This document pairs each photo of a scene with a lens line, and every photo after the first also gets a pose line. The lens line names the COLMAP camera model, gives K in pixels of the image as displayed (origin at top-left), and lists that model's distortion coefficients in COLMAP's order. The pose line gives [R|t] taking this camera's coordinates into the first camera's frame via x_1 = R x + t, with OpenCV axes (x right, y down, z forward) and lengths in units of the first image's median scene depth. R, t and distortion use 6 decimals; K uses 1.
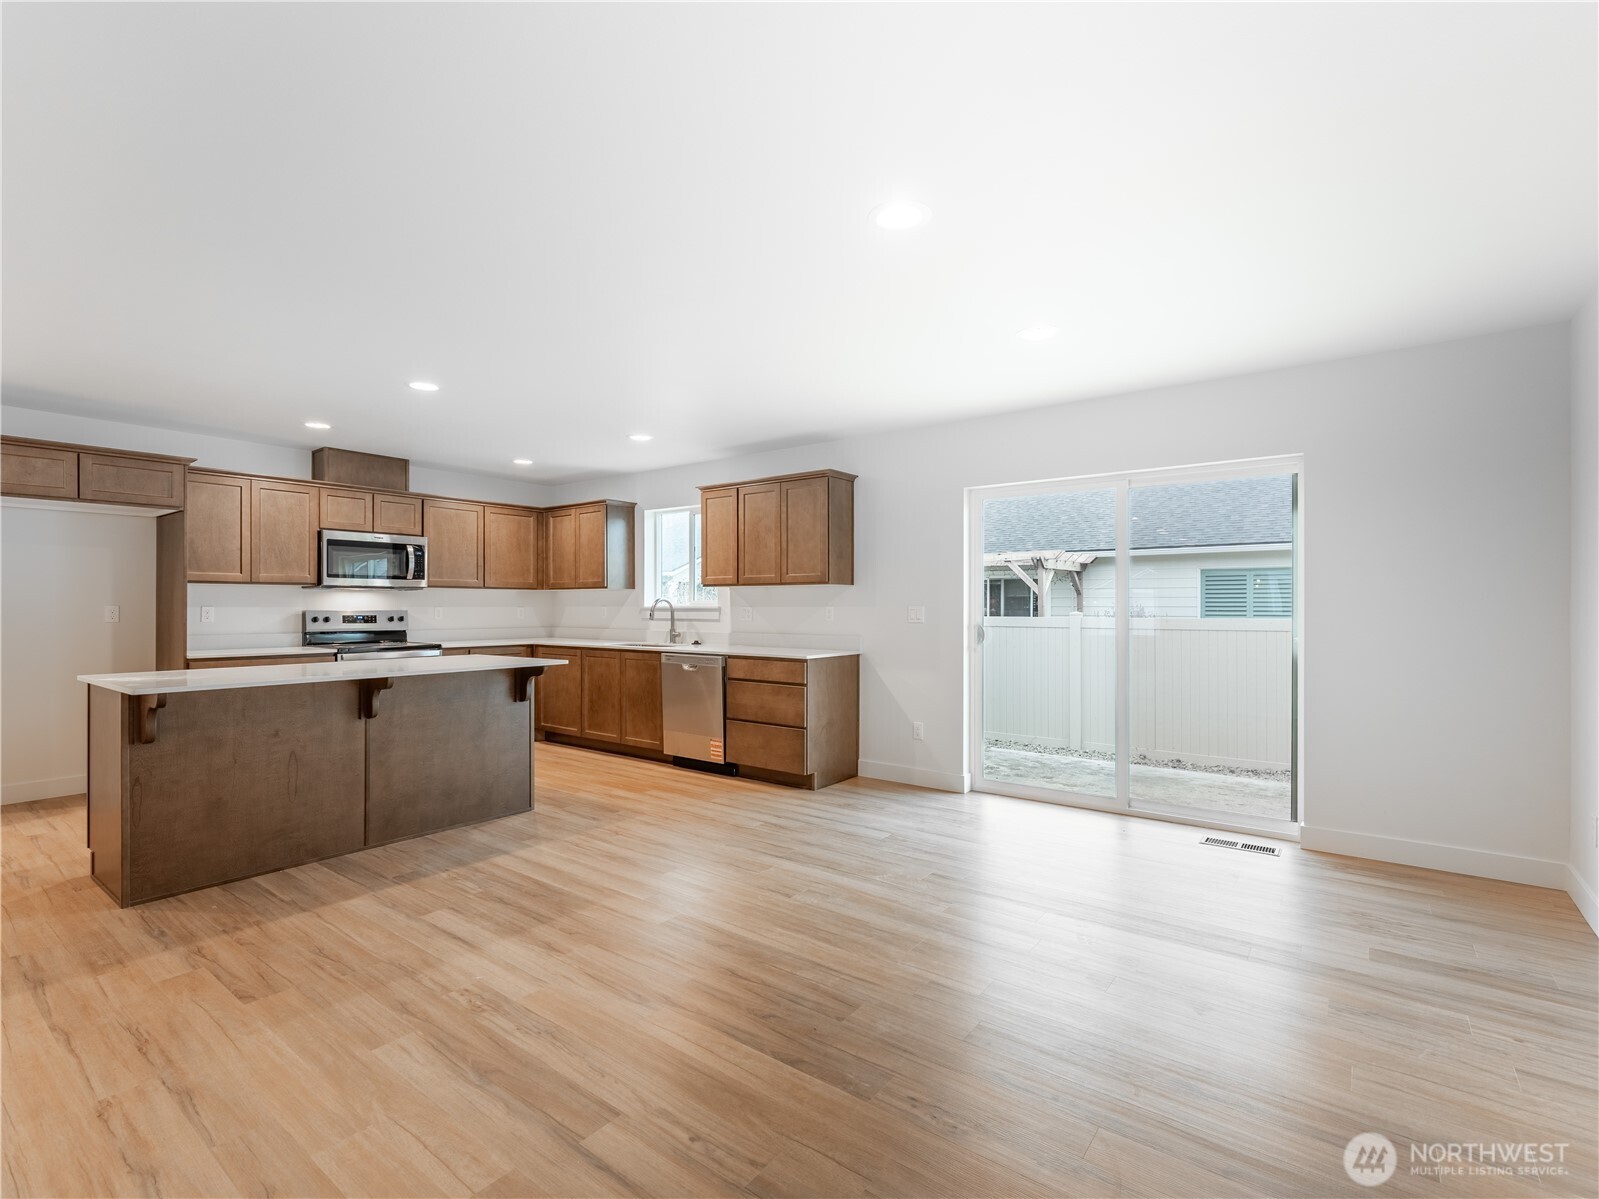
lens RADIAL K [[729.4, 0, 825.8], [0, 729.4, 607.5], [0, 0, 1]] dist [-0.002536, -0.000361]
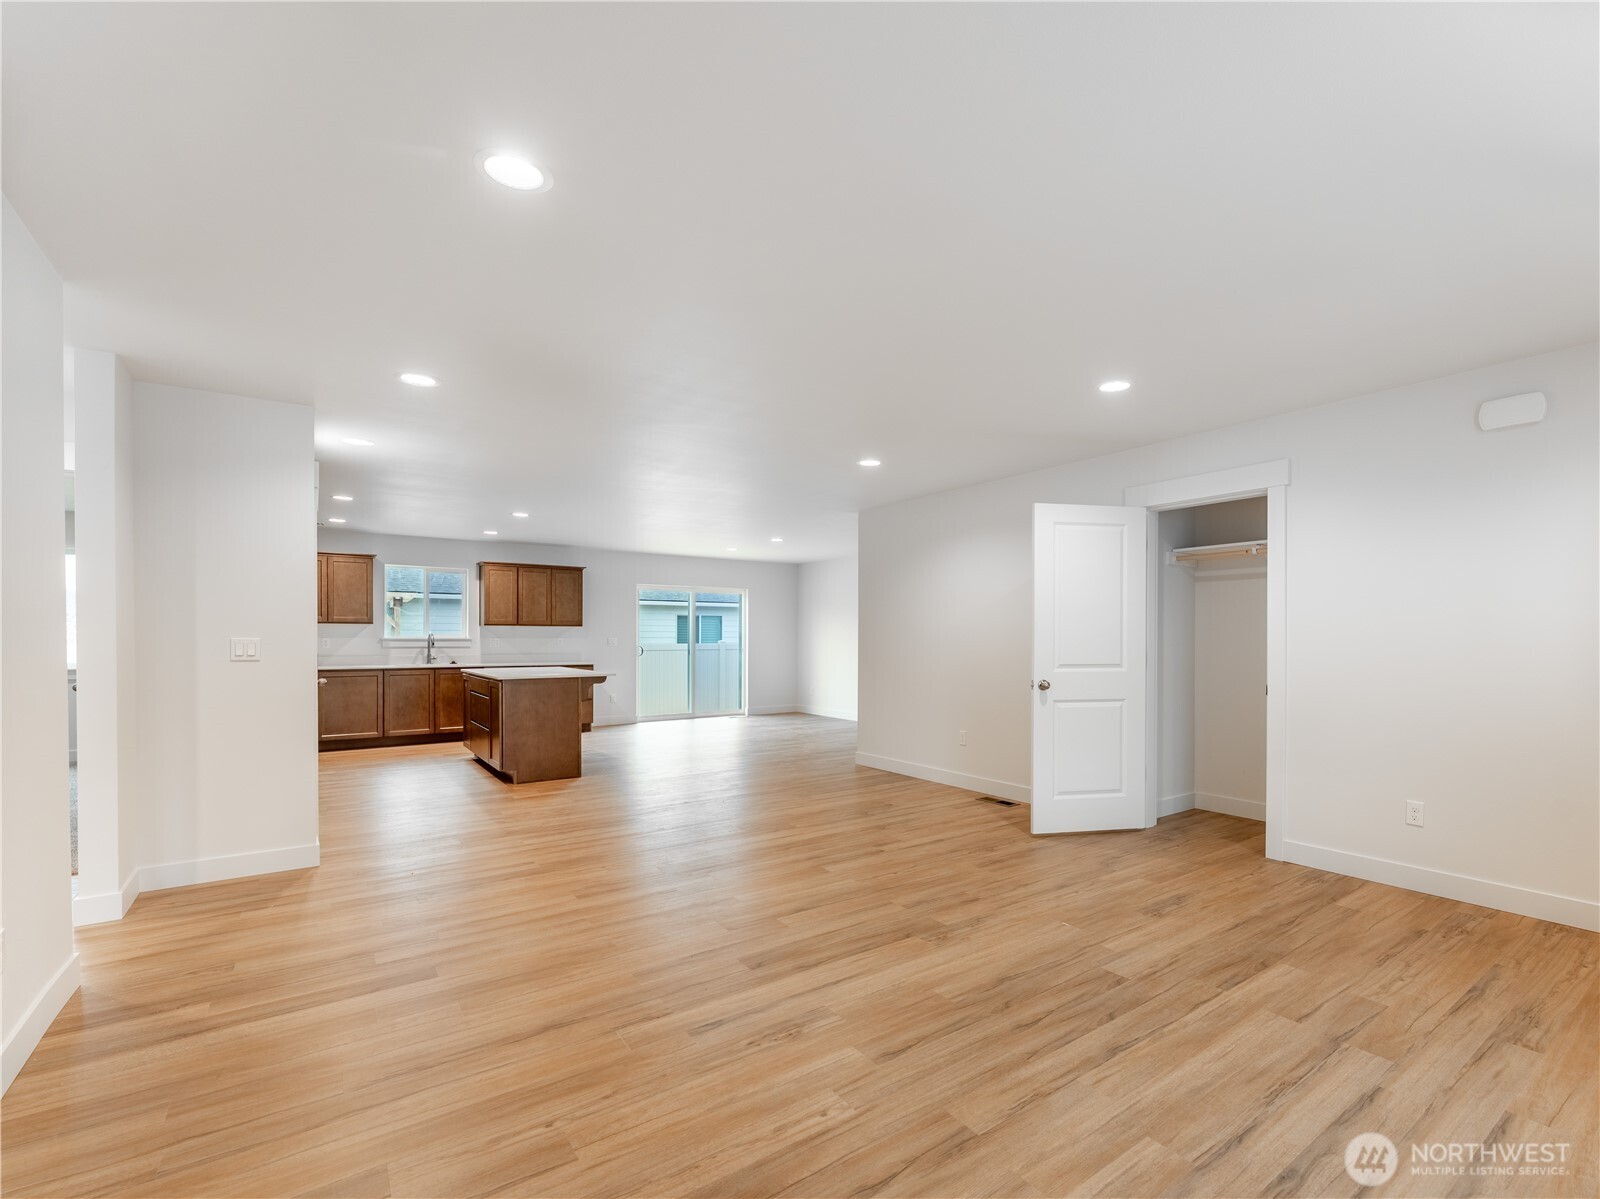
lens RADIAL K [[760.8, 0, 756.4], [0, 760.8, 644.5], [0, 0, 1]] dist [-0.001111, -0.000177]
pose [[0.446639, -0.005727, 0.894696, -1.465475], [-0.002589, 0.999967, 0.007693, -0.002106], [-0.894710, -0.005752, 0.446610, -0.244175]]
